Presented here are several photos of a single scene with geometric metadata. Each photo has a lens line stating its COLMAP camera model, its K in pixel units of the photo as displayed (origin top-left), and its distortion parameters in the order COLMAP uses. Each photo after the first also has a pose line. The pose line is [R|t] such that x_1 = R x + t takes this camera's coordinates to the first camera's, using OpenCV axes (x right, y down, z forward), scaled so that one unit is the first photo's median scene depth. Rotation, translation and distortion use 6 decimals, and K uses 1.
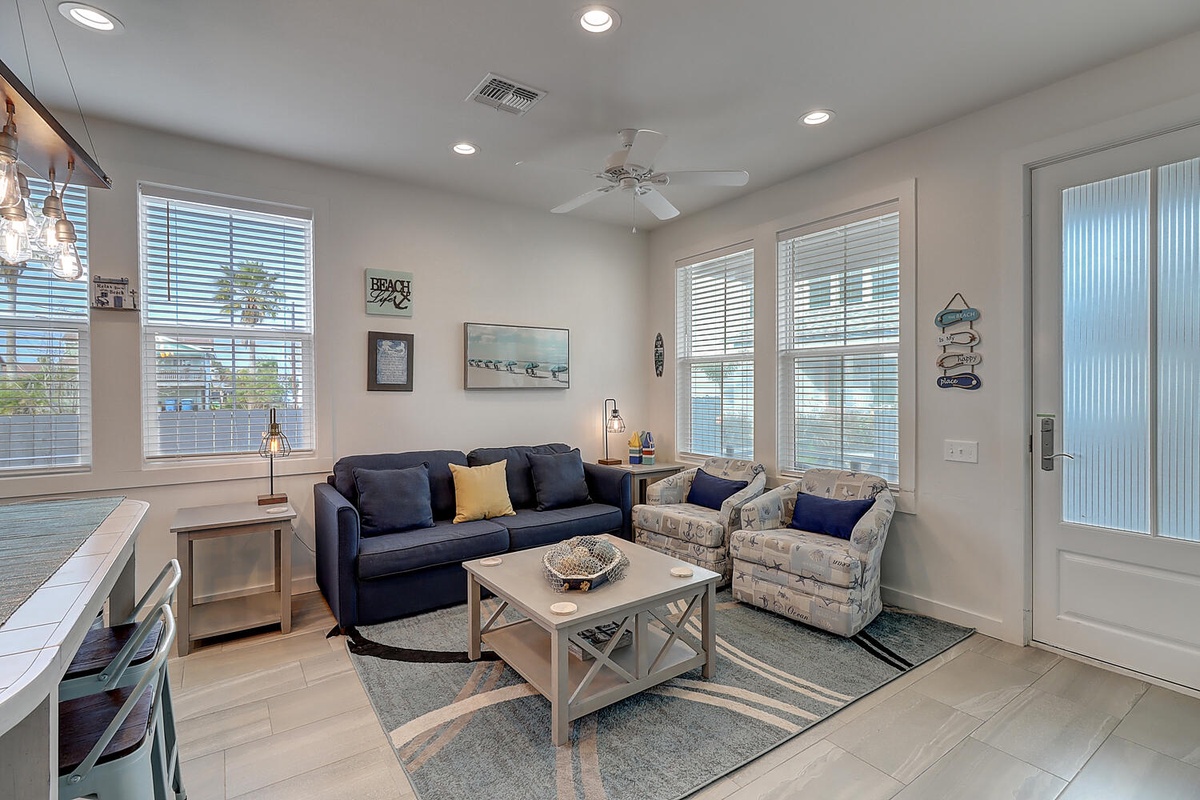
lens RADIAL K [[556.0, 0, 604.7], [0, 556.0, 389.9], [0, 0, 1]] dist [0.000921, -0.000230]
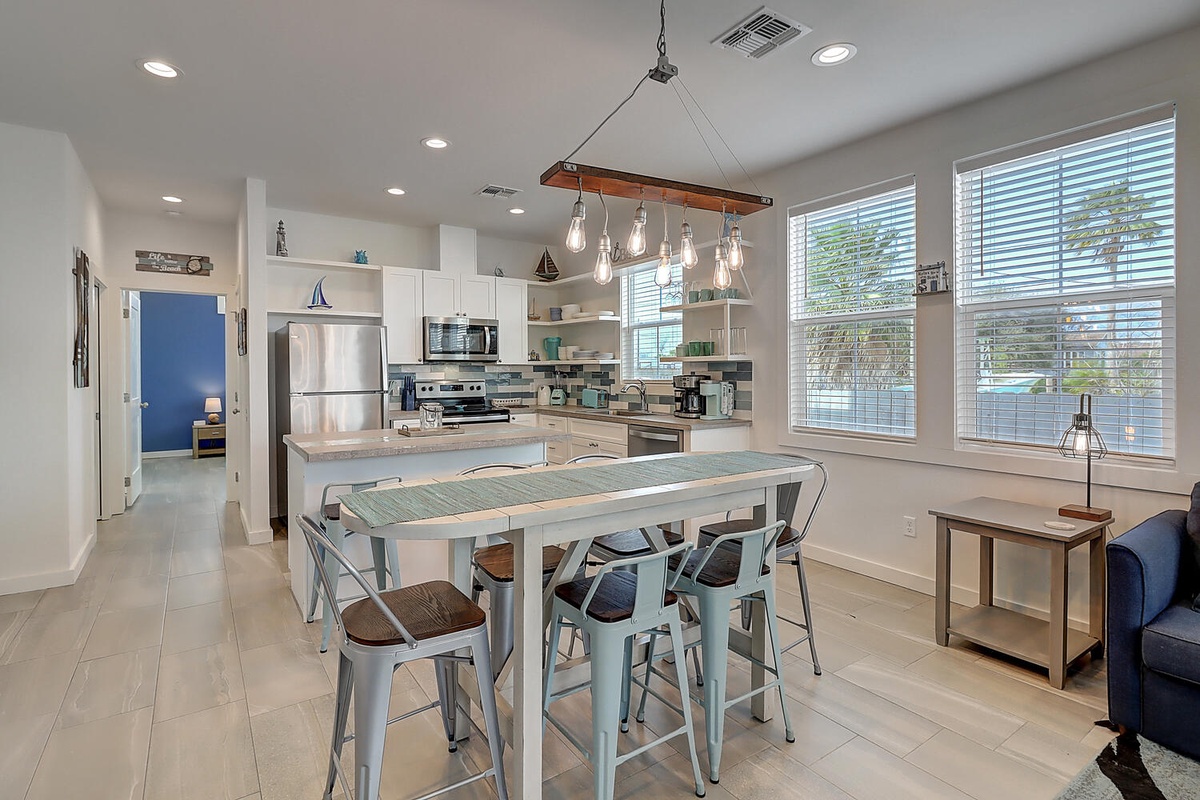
lens RADIAL K [[573.3, 0, 562.1], [0, 573.3, 372.8], [0, 0, 1]] dist [-0.000743, -0.000940]
pose [[-0.035770, 0.007649, -0.999331, 0.218291], [0.001207, 0.999970, 0.007610, -0.003287], [0.999359, -0.000934, -0.035778, 0.318519]]
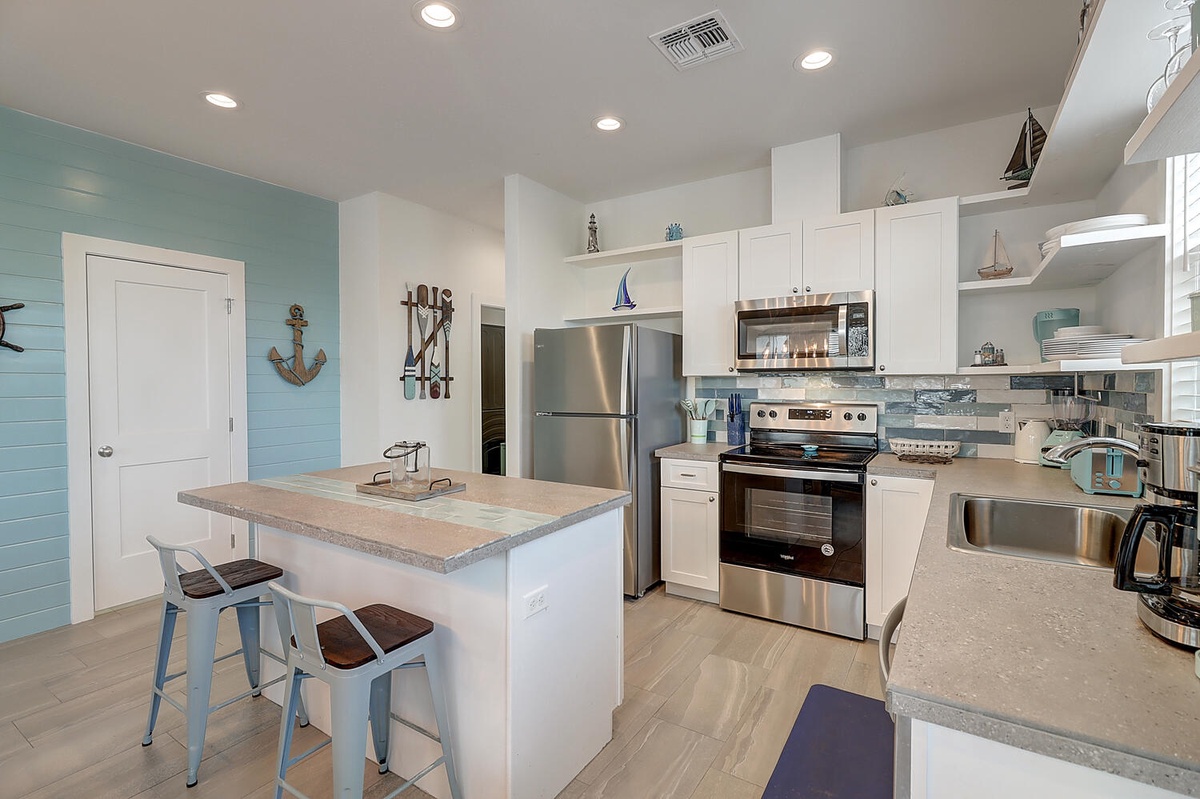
lens RADIAL K [[556.0, 0, 604.7], [0, 556.0, 389.4], [0, 0, 1]] dist [0.000921, -0.000230]
pose [[-0.921935, 0.008181, -0.387259, -0.852219], [0.003530, 0.999913, 0.012722, -0.004767], [0.387329, 0.010362, -0.921883, 0.744376]]
